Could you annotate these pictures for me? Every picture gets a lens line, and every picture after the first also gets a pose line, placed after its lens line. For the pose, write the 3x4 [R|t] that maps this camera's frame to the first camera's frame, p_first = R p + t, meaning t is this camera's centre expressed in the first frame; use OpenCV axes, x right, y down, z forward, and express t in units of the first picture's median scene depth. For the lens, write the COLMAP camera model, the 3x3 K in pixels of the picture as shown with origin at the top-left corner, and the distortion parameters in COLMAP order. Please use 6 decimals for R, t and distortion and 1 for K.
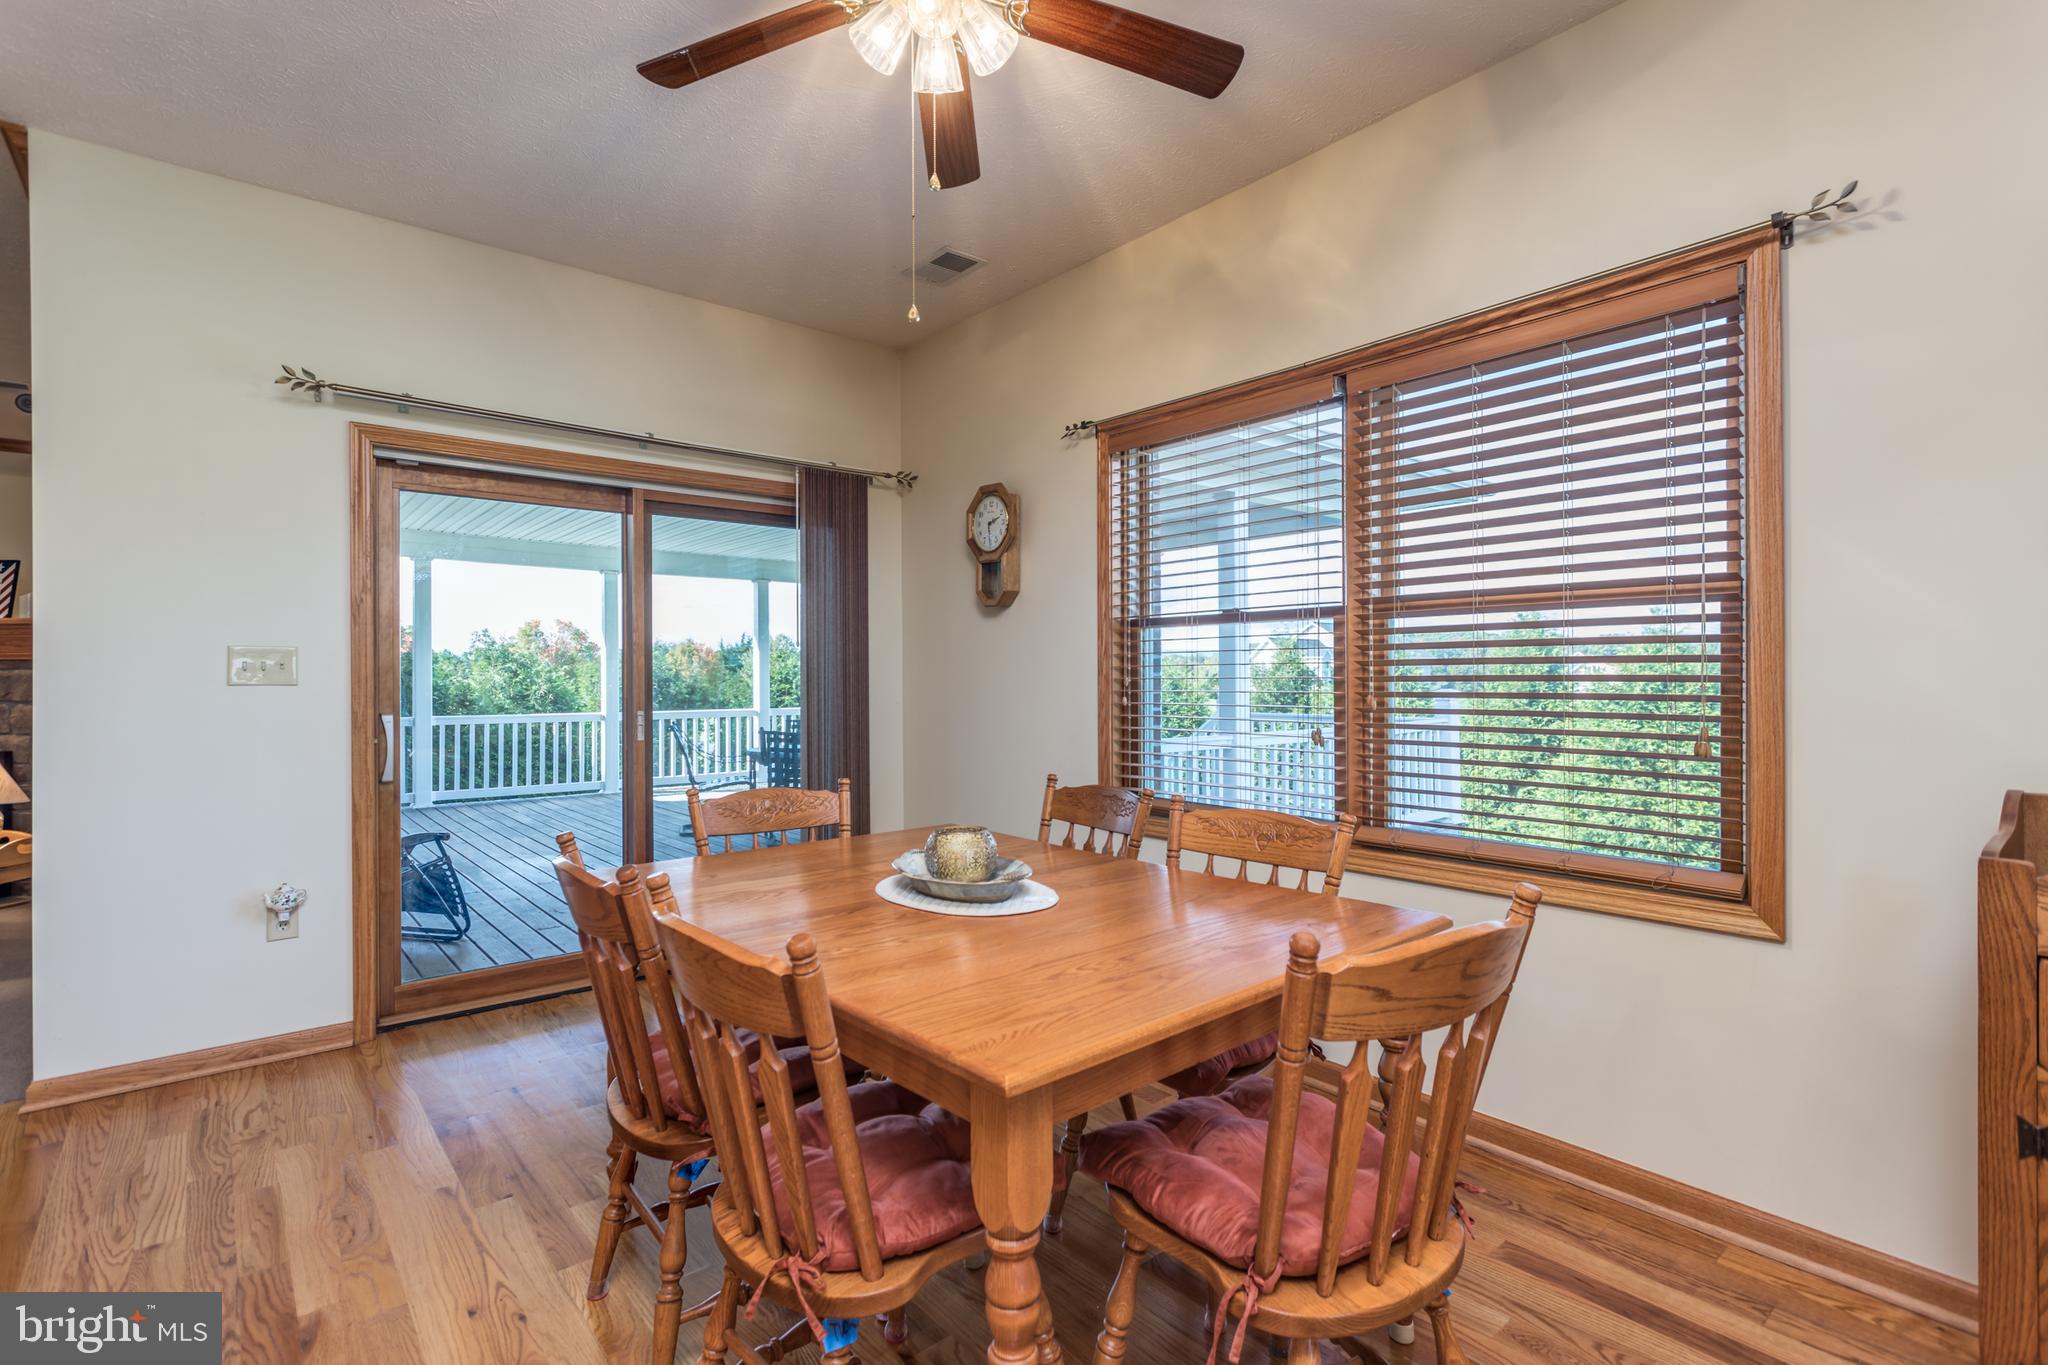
lens RADIAL K [[952.3, 0, 1024.0], [0, 952.3, 679.8], [0, 0, 1]] dist [-0.002913, -0.000220]
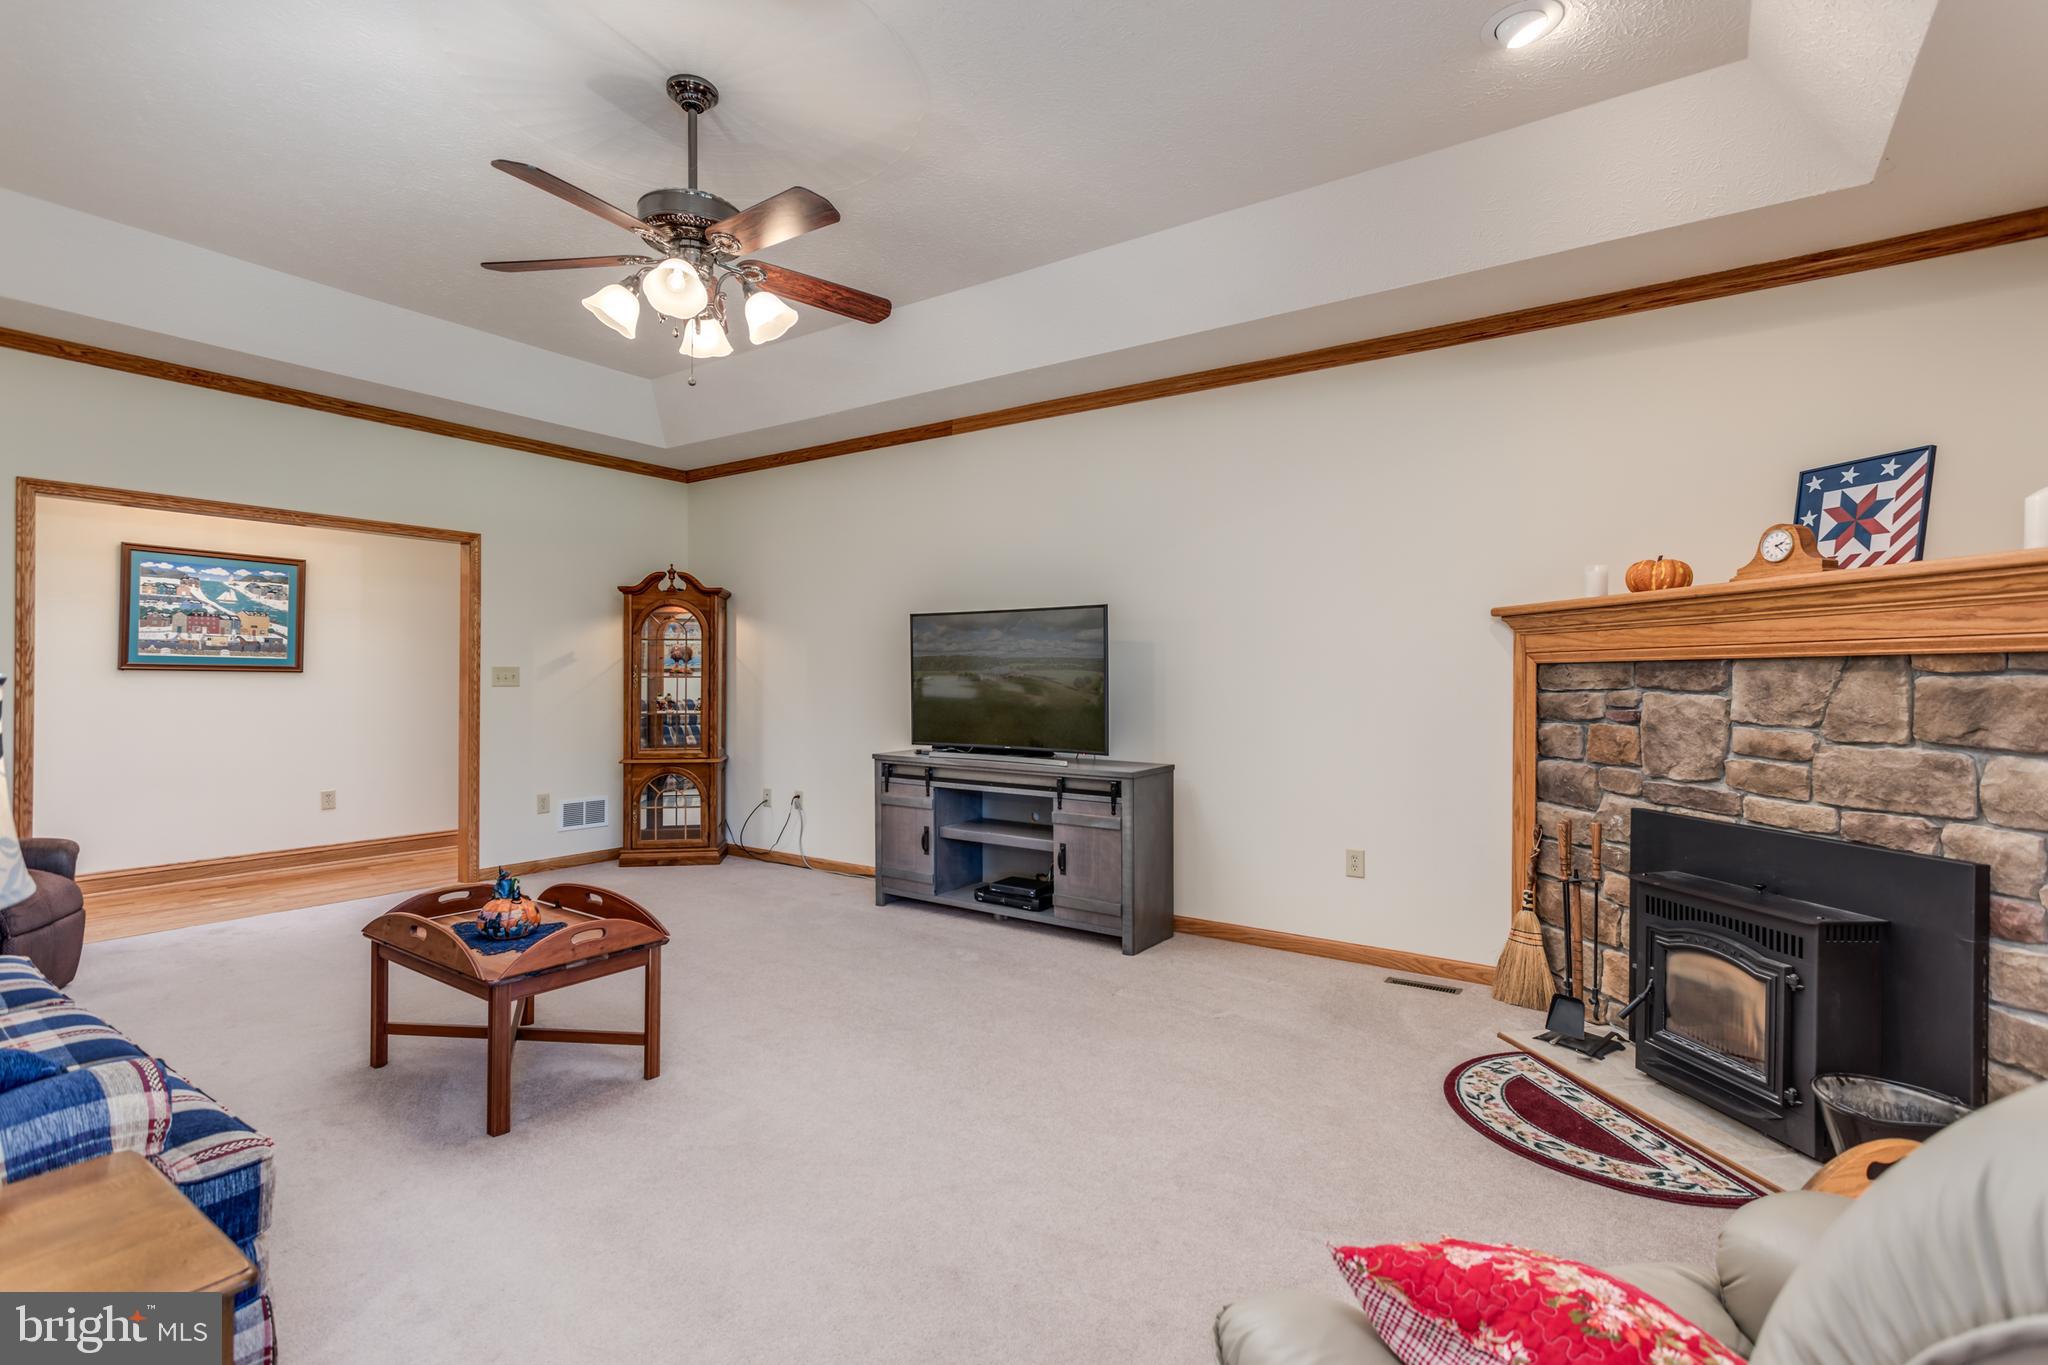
lens RADIAL K [[952.3, 0, 1023.8], [0, 952.3, 680.8], [0, 0, 1]] dist [-0.002913, -0.000220]
pose [[0.251075, 0.001247, -0.967967, -0.716530], [-0.005216, 0.999986, -0.000065, -0.005361], [0.967954, 0.005065, 0.251078, 0.441863]]
